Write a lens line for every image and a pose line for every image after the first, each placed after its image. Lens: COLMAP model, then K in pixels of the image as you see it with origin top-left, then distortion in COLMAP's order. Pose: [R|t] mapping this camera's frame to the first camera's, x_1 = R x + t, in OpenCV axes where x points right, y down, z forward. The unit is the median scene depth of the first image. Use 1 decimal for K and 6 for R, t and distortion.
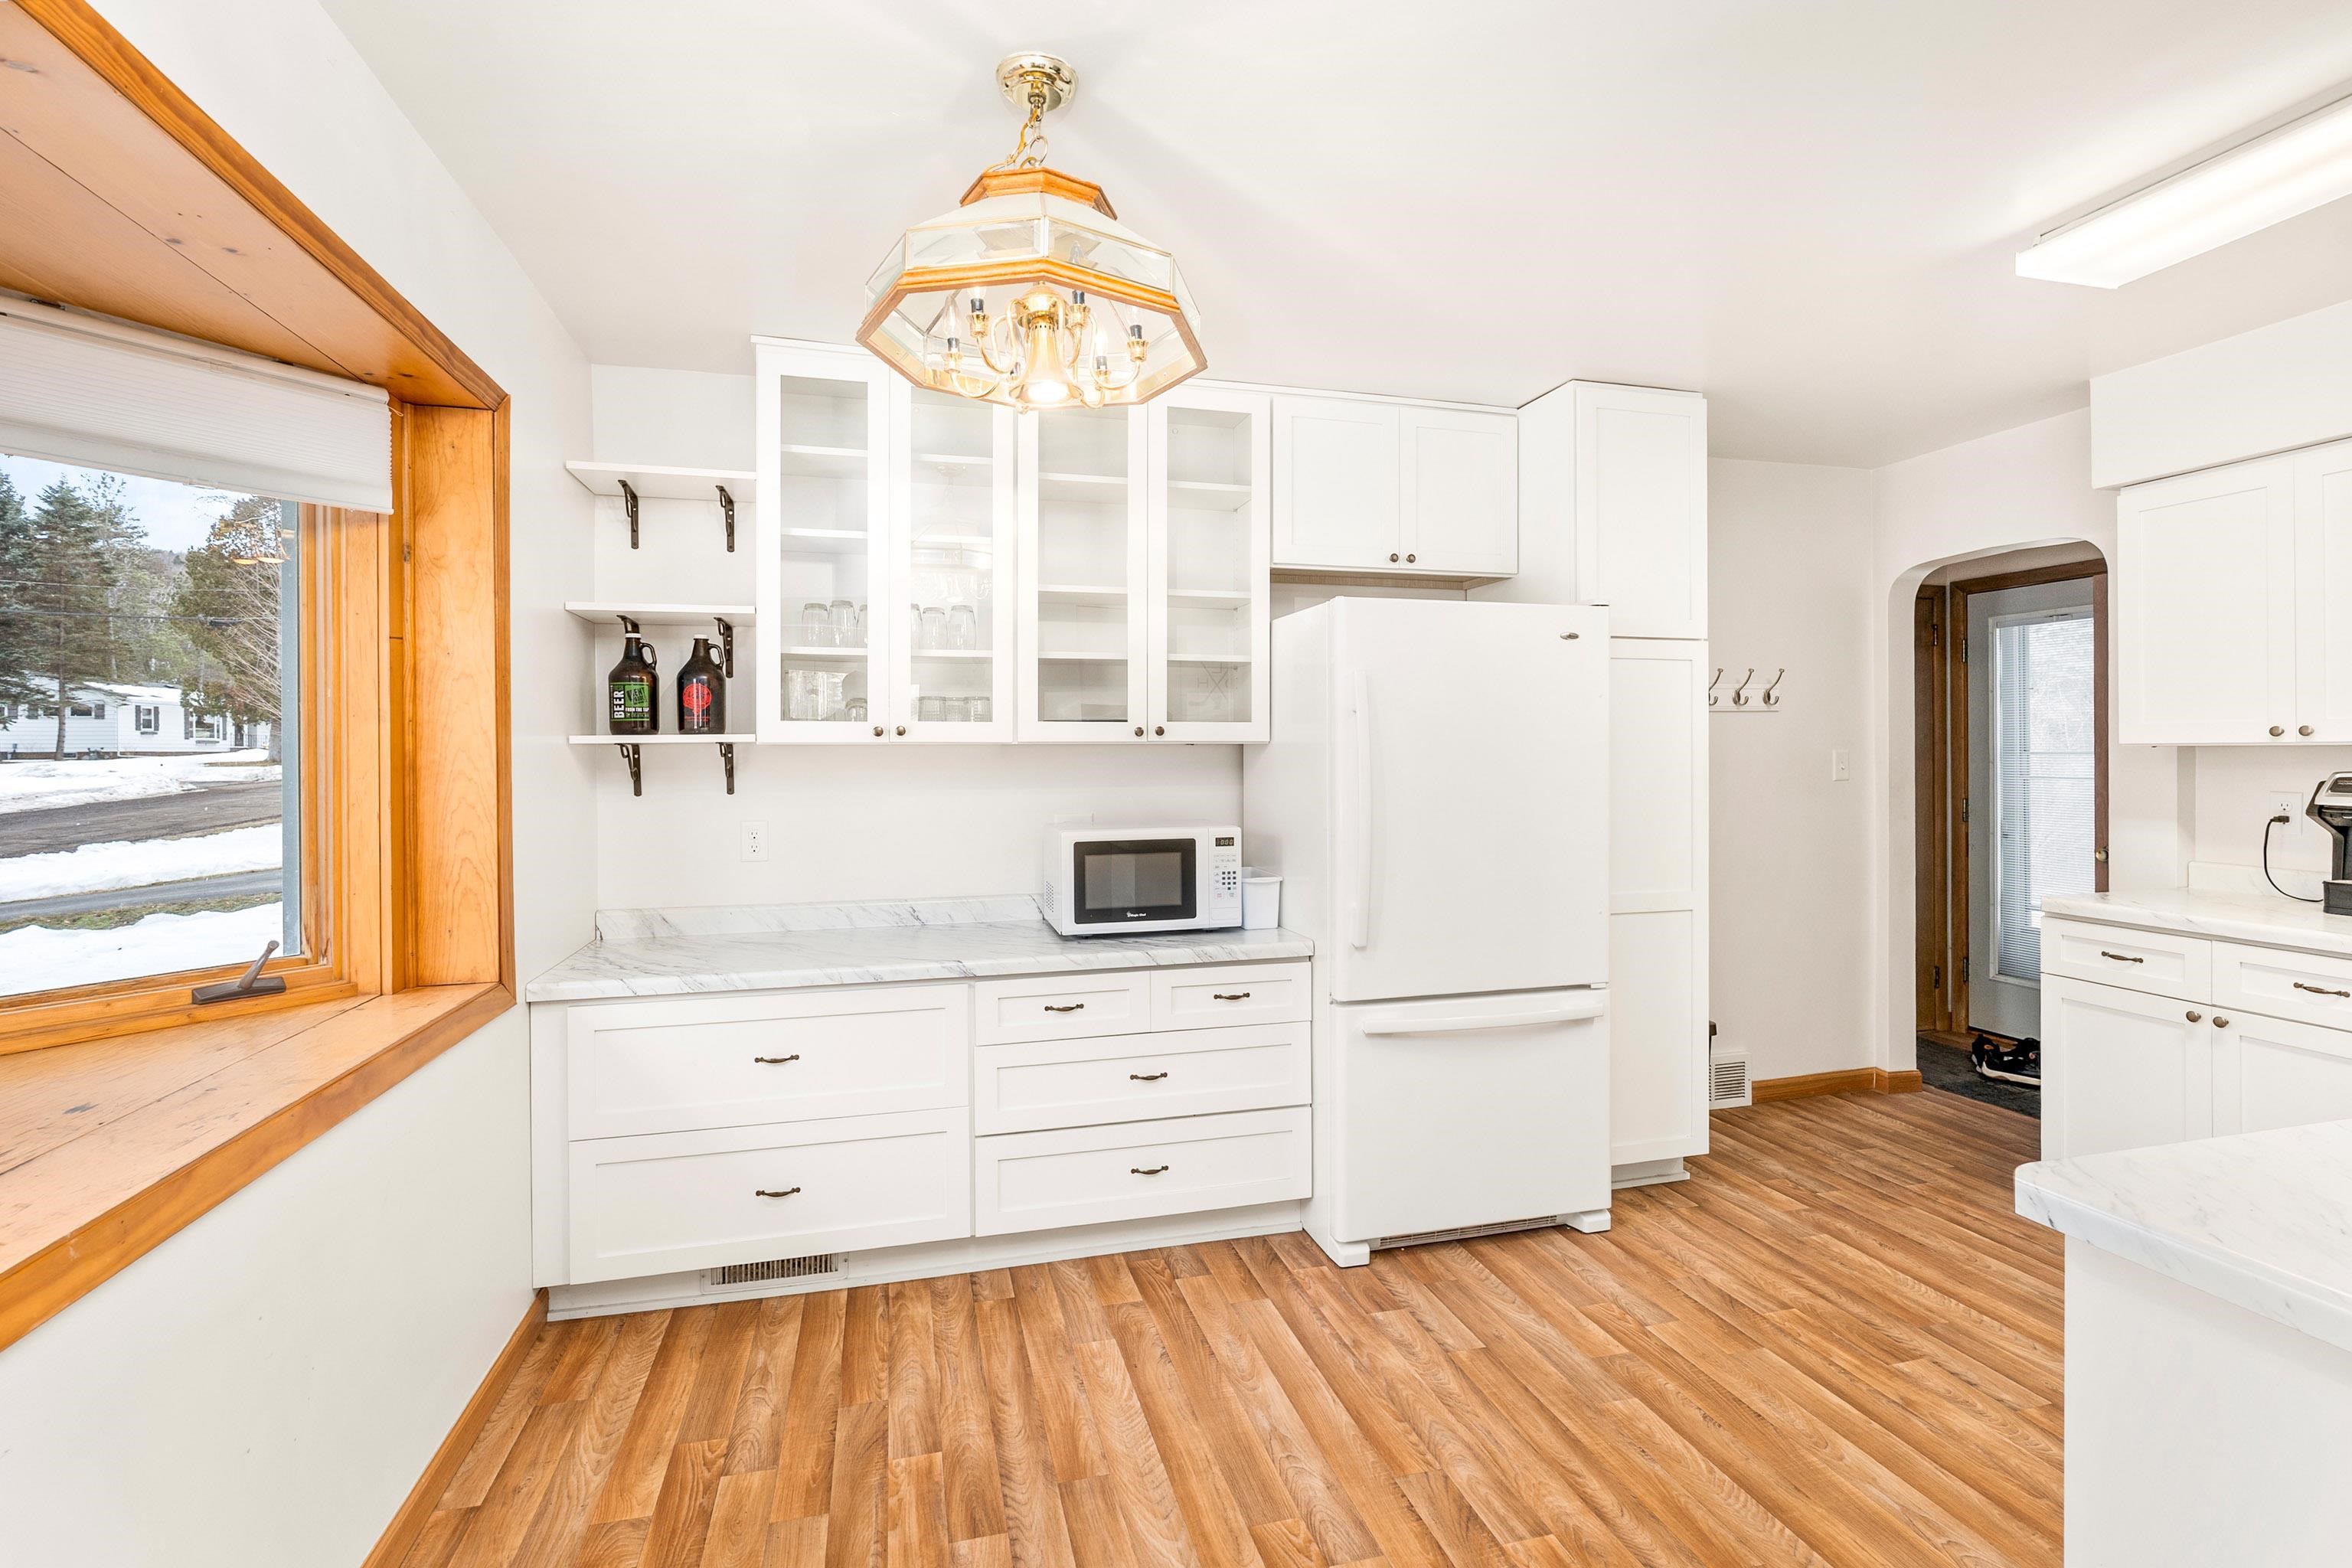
lens RADIAL K [[1075.2, 0, 1173.0], [0, 1075.2, 755.9], [0, 0, 1]] dist [-0.001379, 0.000174]
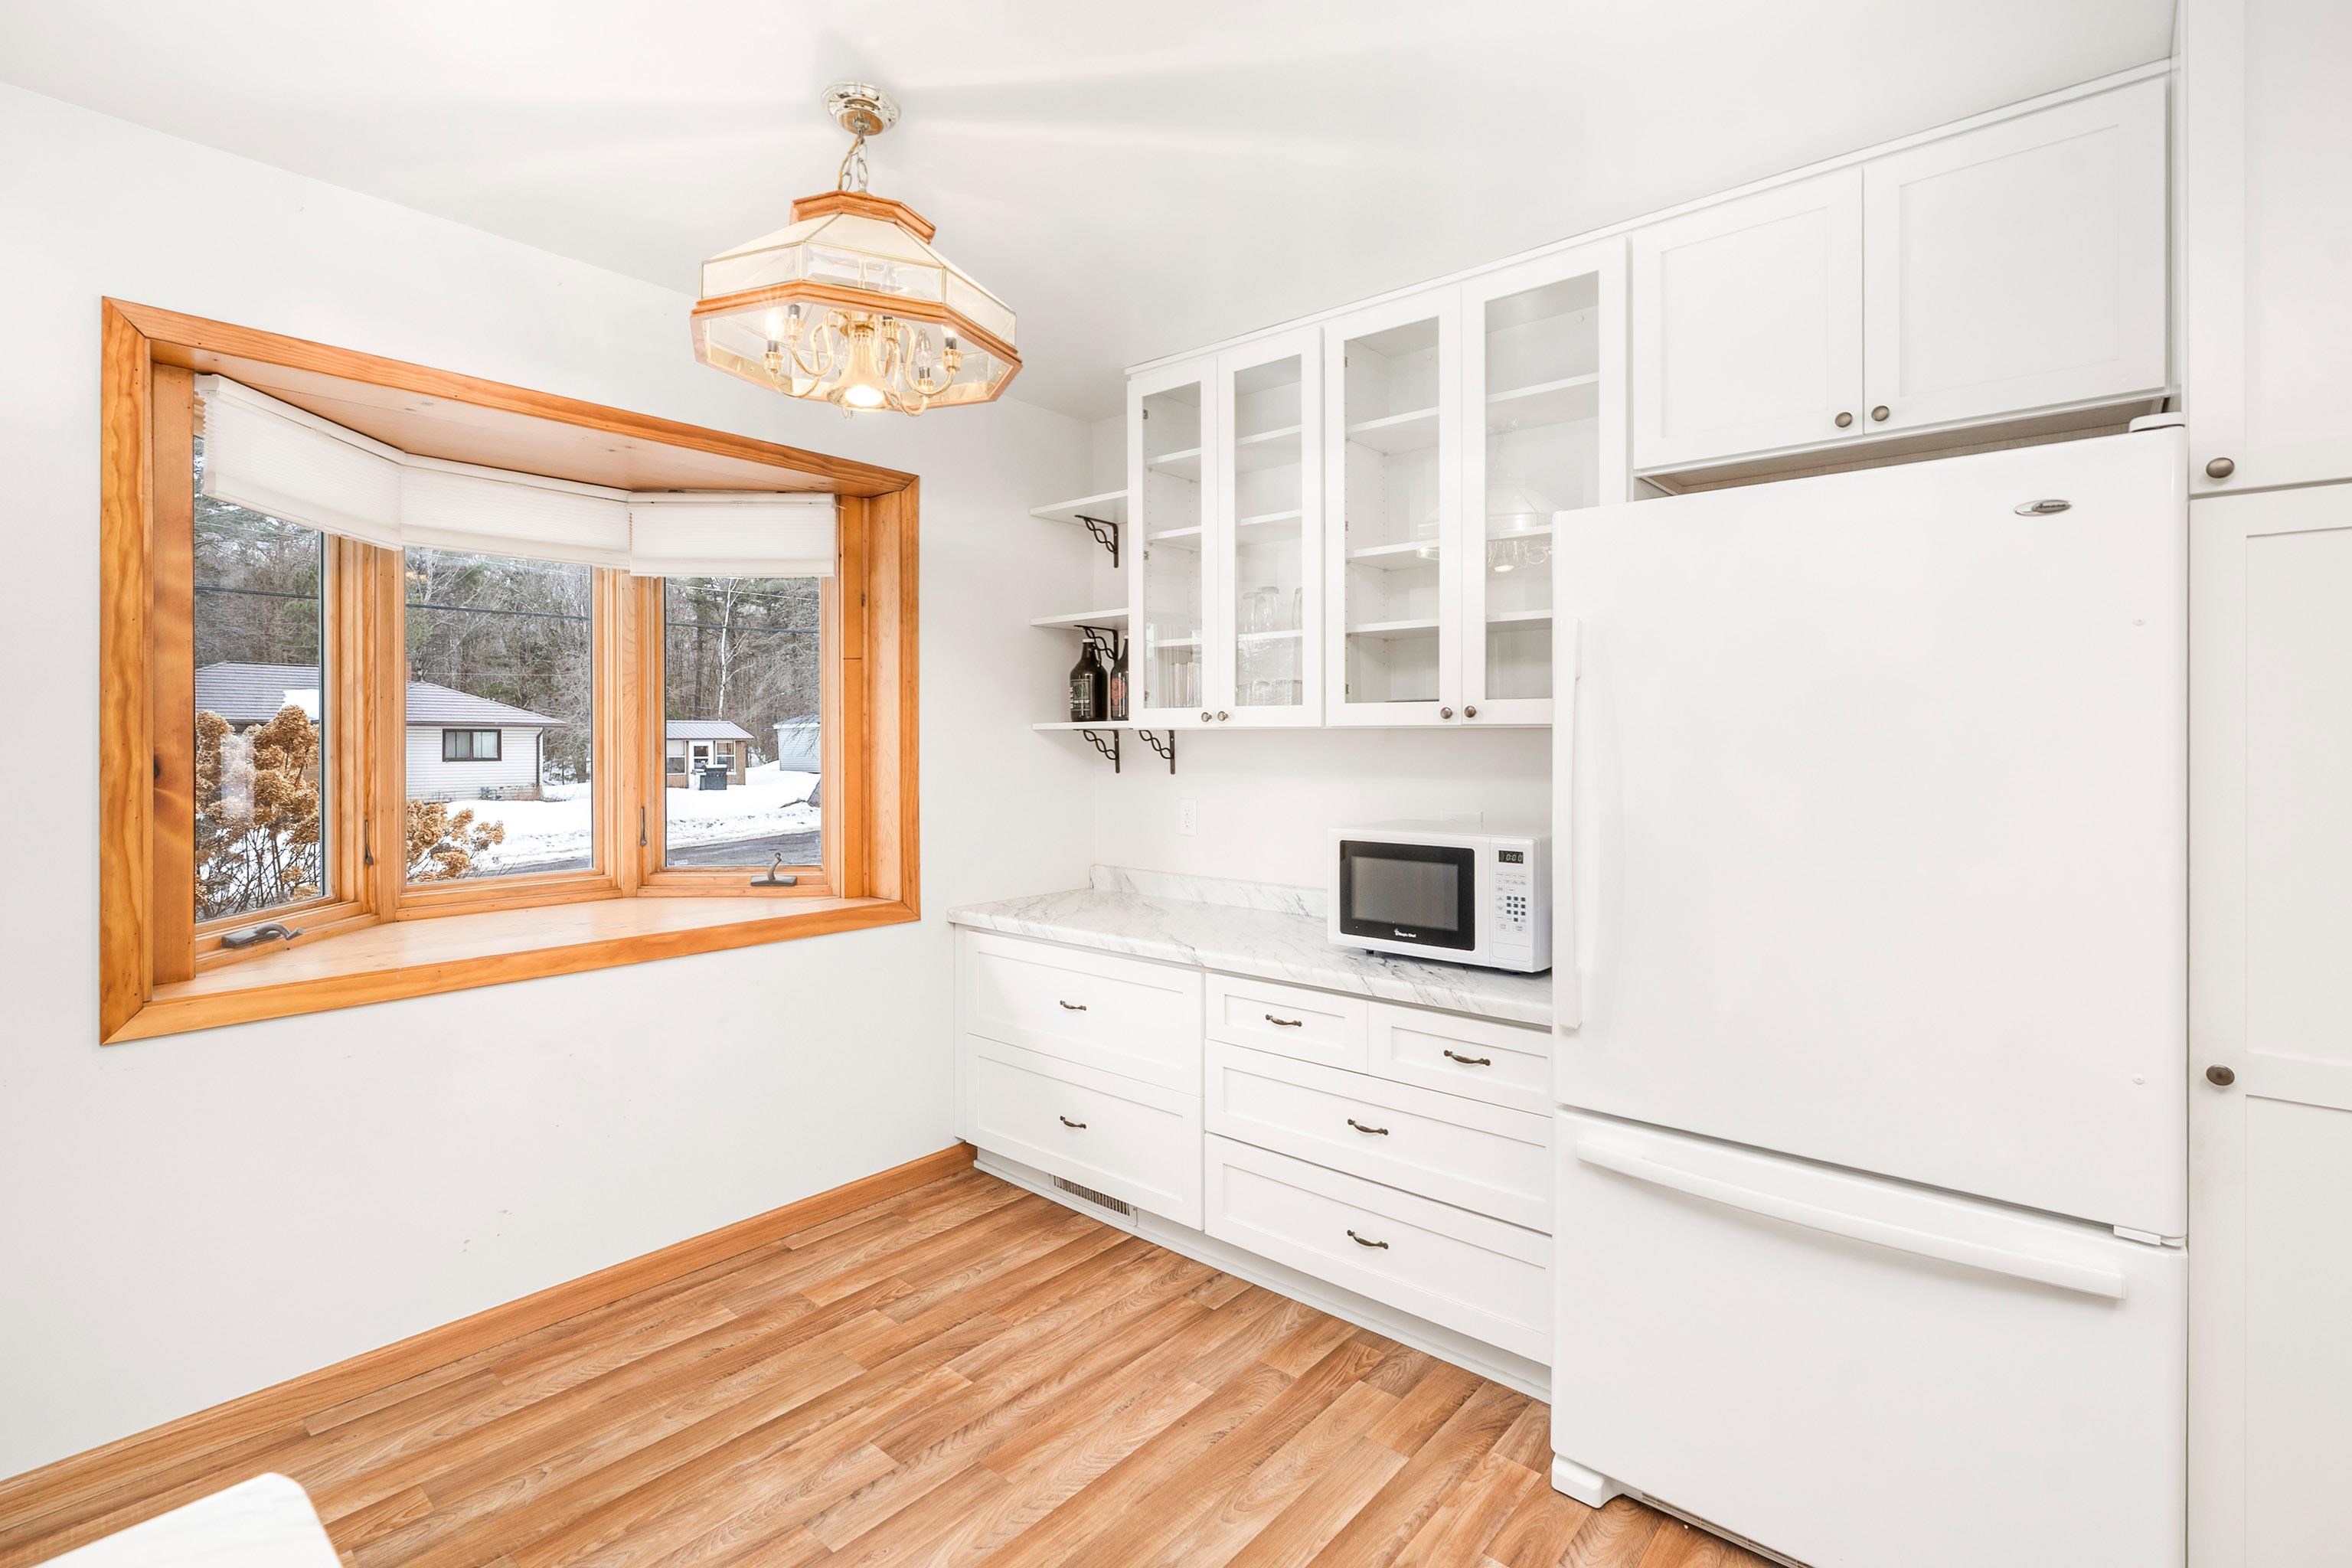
lens RADIAL K [[1077.7, 0, 1174.1], [0, 1077.7, 738.5], [0, 0, 1]] dist [-0.001220, 0.000303]
pose [[0.564316, 0.005538, -0.825540, 0.603751], [-0.005556, 0.999980, 0.002910, -0.004980], [0.825540, 0.002944, 0.564336, 0.420617]]
